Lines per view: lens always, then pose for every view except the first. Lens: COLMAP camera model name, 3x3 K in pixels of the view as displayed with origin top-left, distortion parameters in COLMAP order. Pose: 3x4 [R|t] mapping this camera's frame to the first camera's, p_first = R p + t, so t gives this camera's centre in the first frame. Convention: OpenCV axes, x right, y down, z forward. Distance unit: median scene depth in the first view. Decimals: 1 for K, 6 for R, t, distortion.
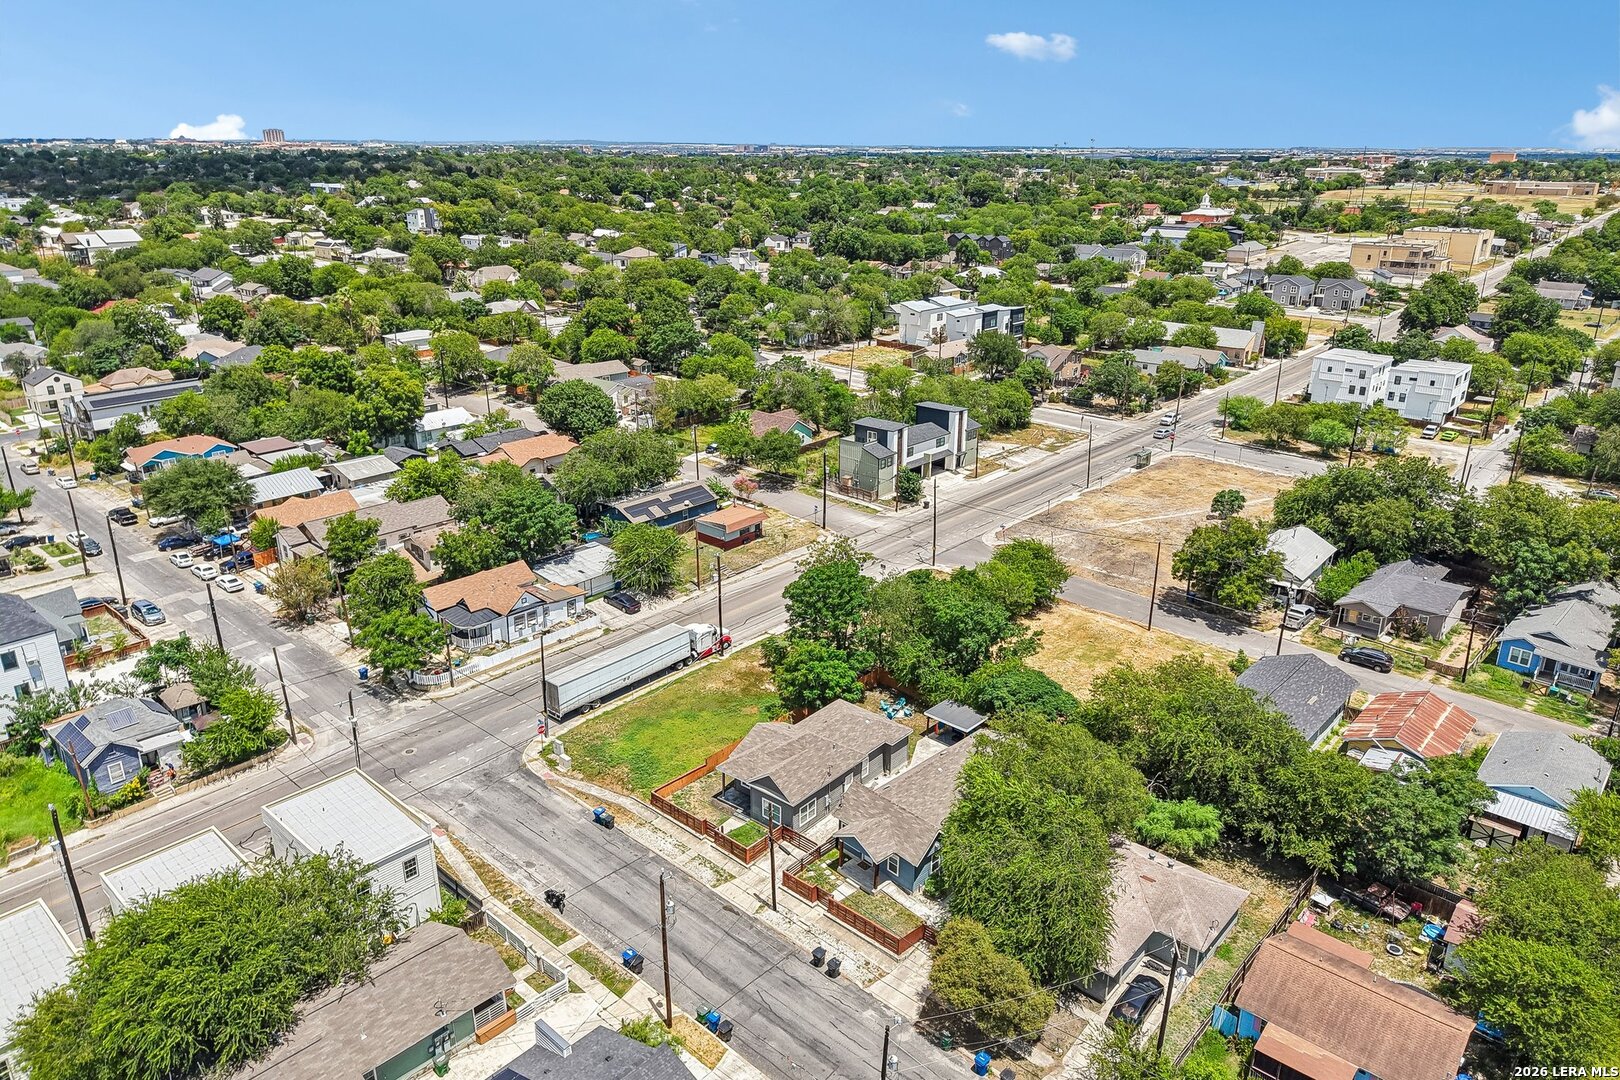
lens RADIAL K [[1093.4, 0, 801.1], [0, 1093.4, 508.2], [0, 0, 1]] dist [0.043191, -0.088995]
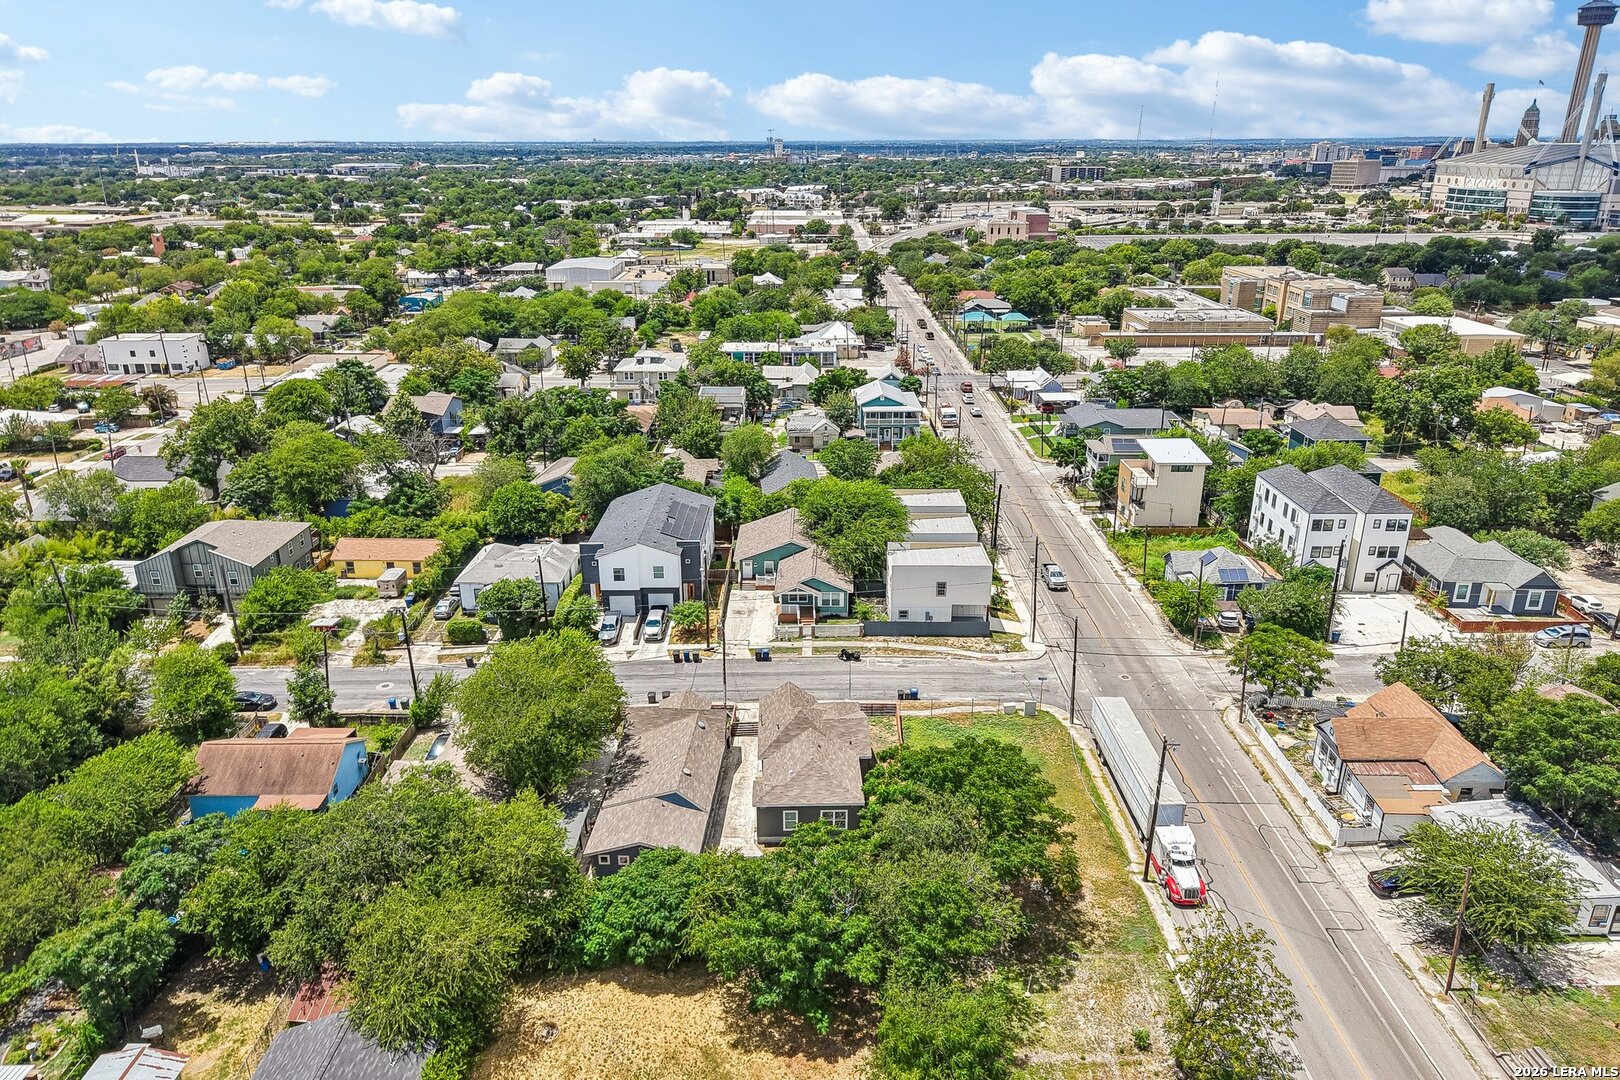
lens RADIAL K [[1079.8, 0, 810.0], [0, 1079.8, 540.0], [0, 0, 1]] dist [0.027497, -0.029208]
pose [[-0.739933, 0.229986, -0.632143, 0.351534], [-0.212055, 0.812074, 0.543663, -0.273795], [0.638382, 0.536323, -0.552110, 0.881281]]
